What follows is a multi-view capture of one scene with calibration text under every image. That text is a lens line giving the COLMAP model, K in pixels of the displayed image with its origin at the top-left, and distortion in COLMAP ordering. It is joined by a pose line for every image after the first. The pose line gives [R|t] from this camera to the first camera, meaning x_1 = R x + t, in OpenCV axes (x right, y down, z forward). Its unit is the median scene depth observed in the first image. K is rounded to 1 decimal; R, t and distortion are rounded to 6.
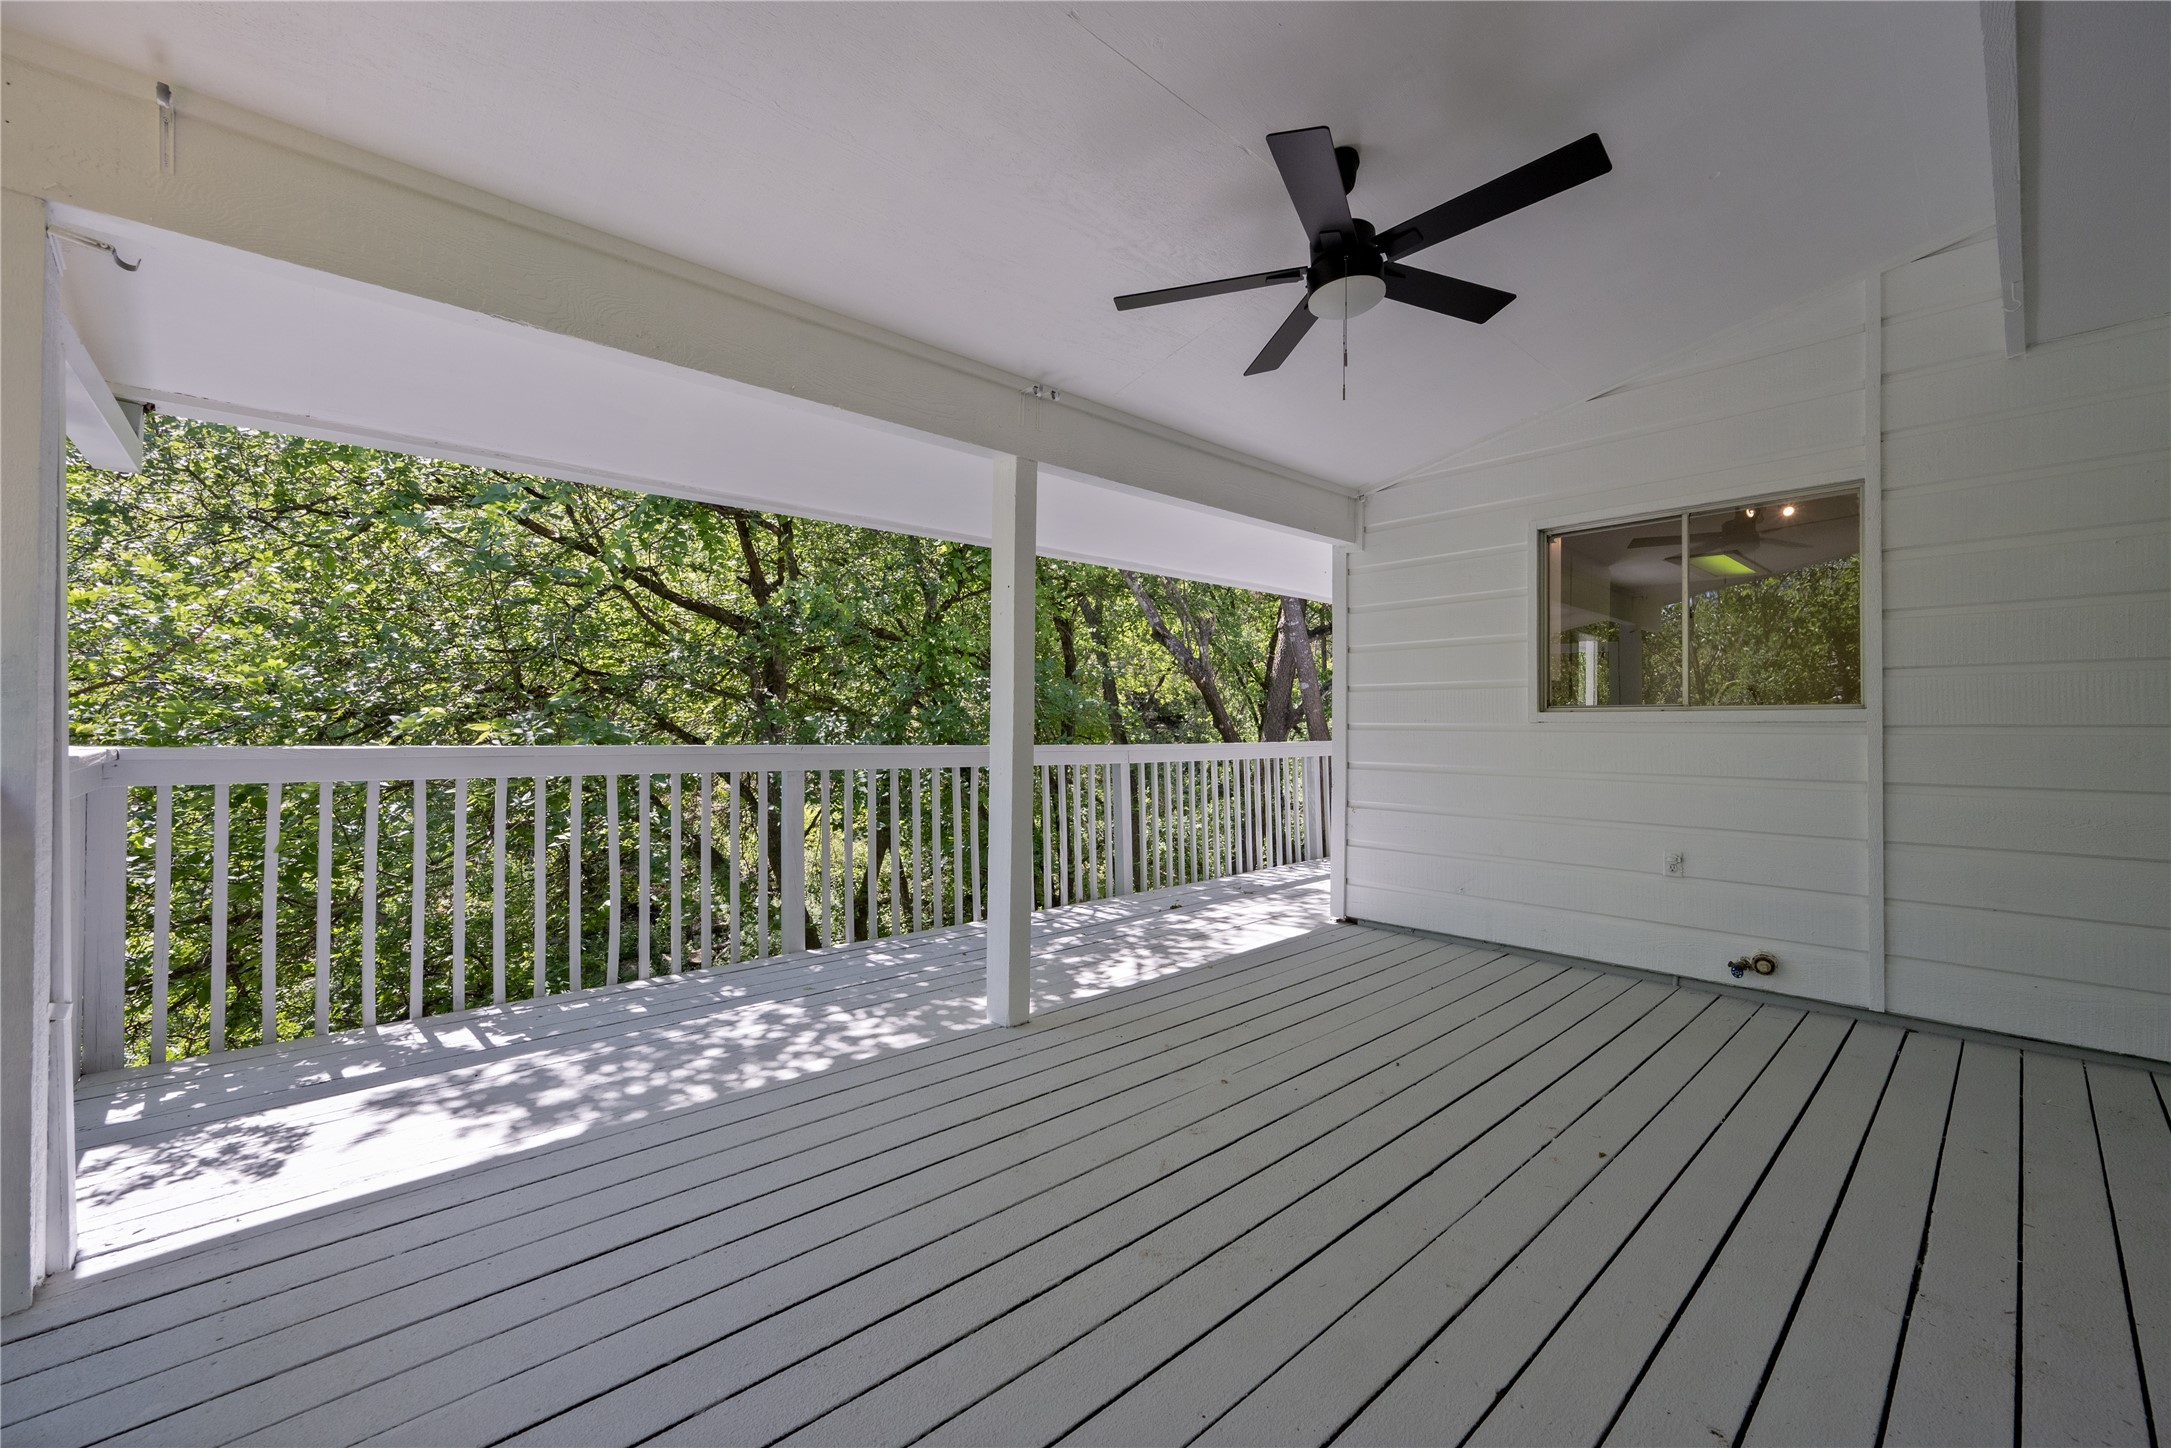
lens RADIAL K [[855.2, 0, 1094.6], [0, 855.2, 724.1], [0, 0, 1]] dist [0.000687, 0.000132]
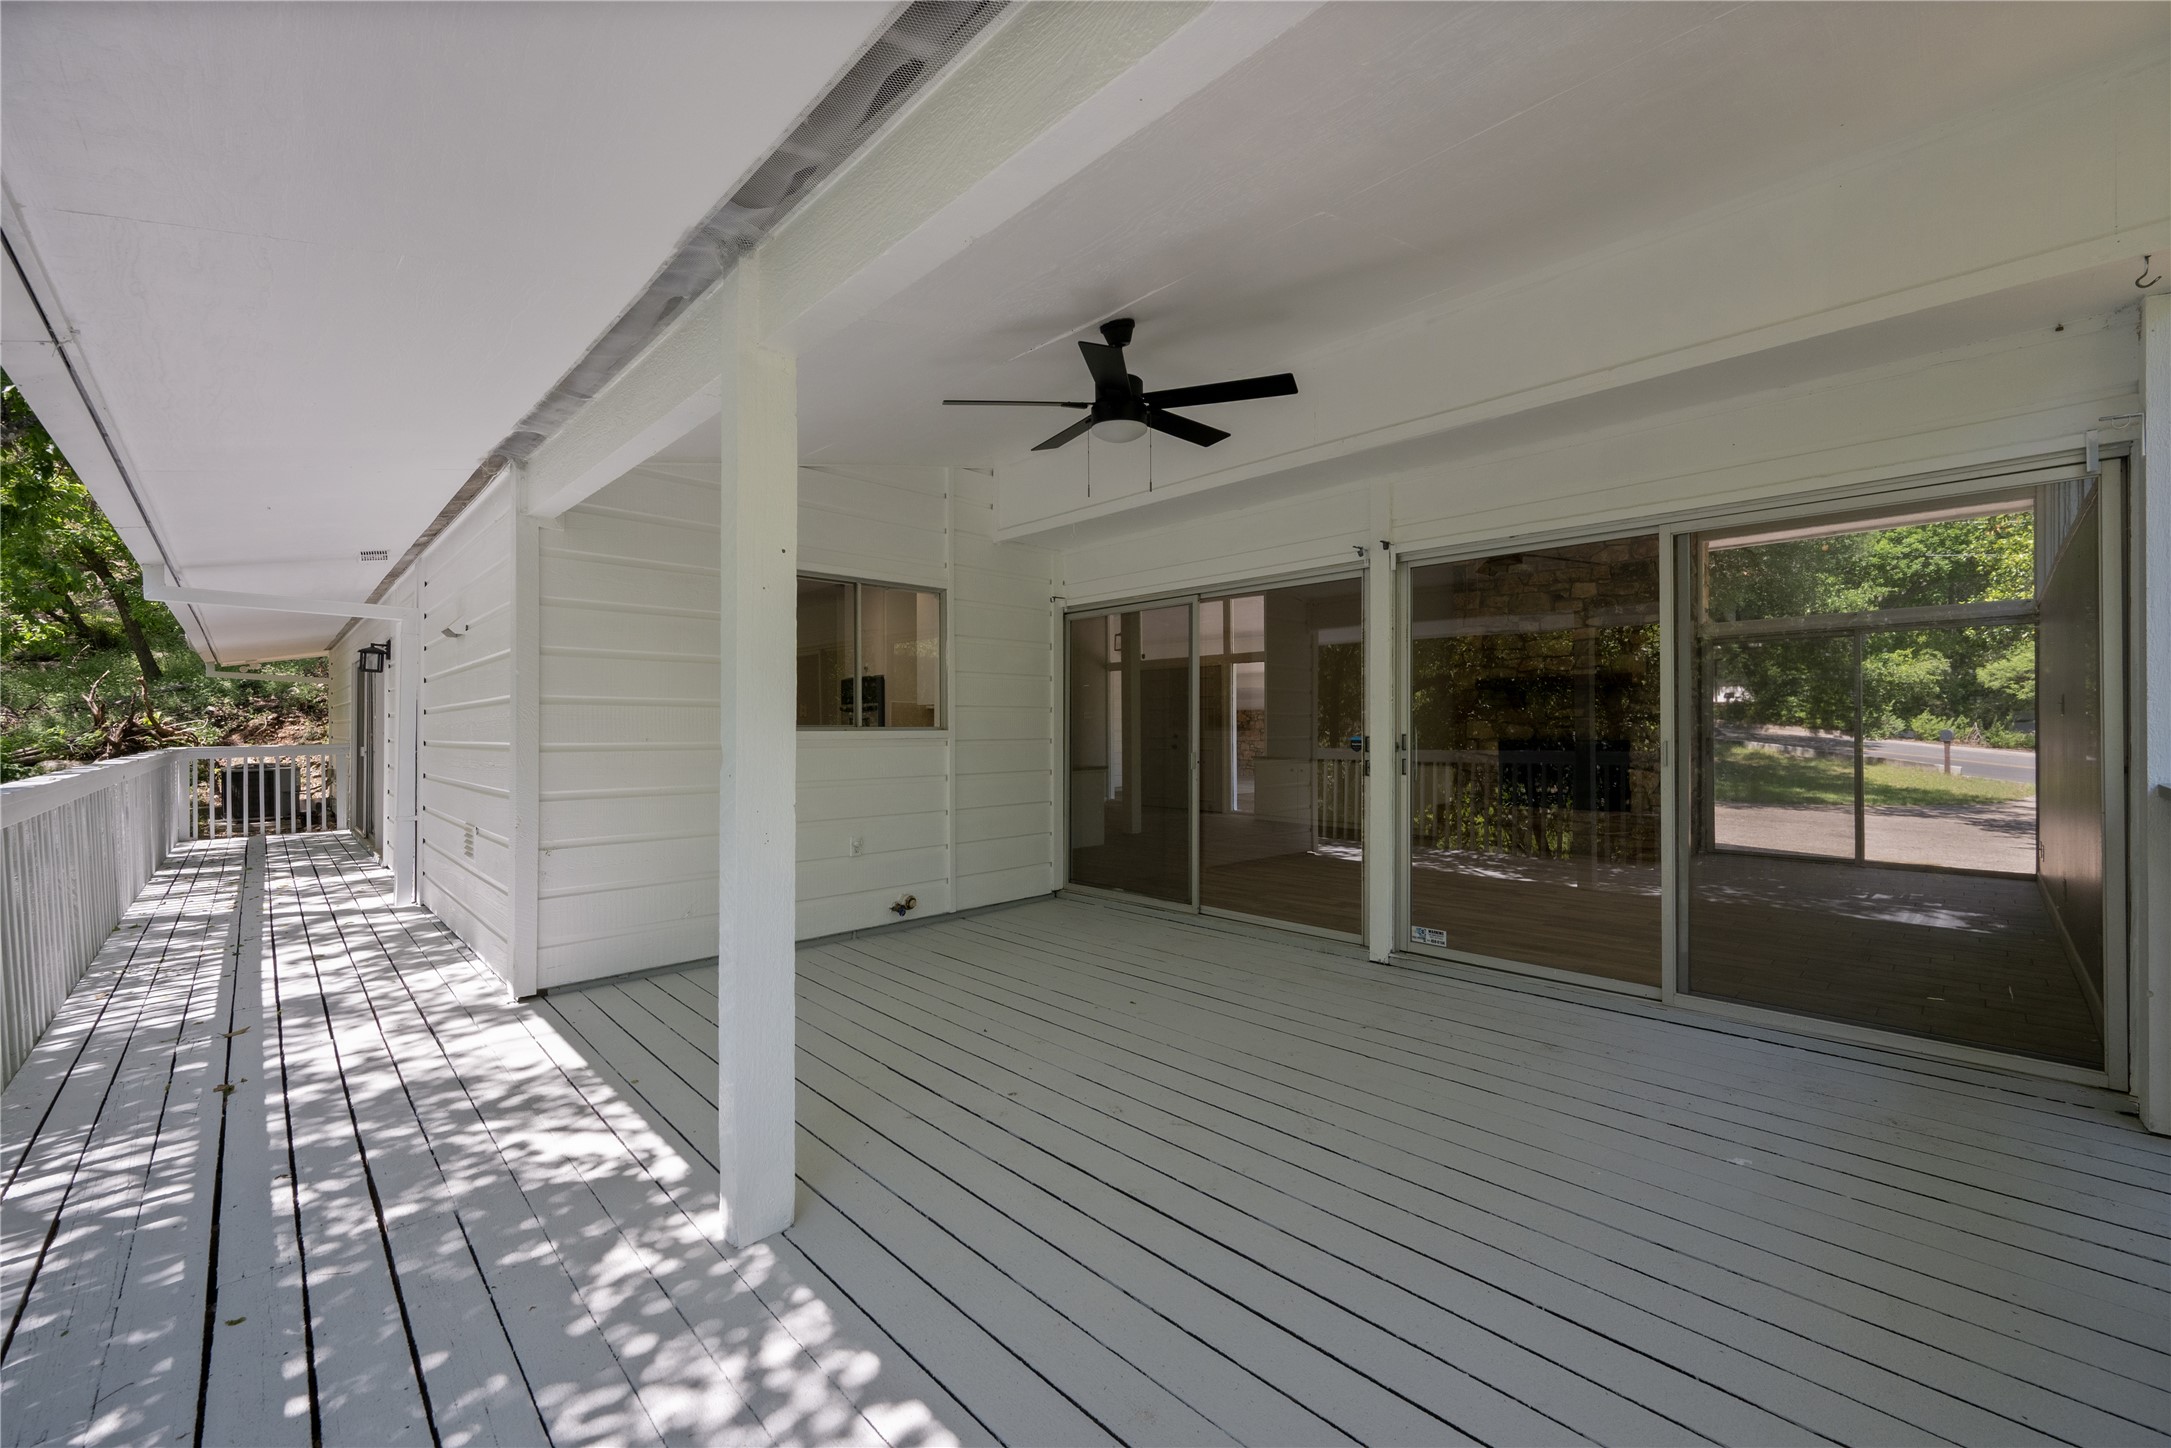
lens RADIAL K [[855.2, 0, 1078.6], [0, 855.2, 730.4], [0, 0, 1]] dist [0.000687, 0.000132]
pose [[-0.020933, -0.001747, 0.999779, -0.665543], [-0.000885, 0.999998, 0.001729, -0.019409], [-0.999780, -0.000849, -0.020935, 0.703420]]
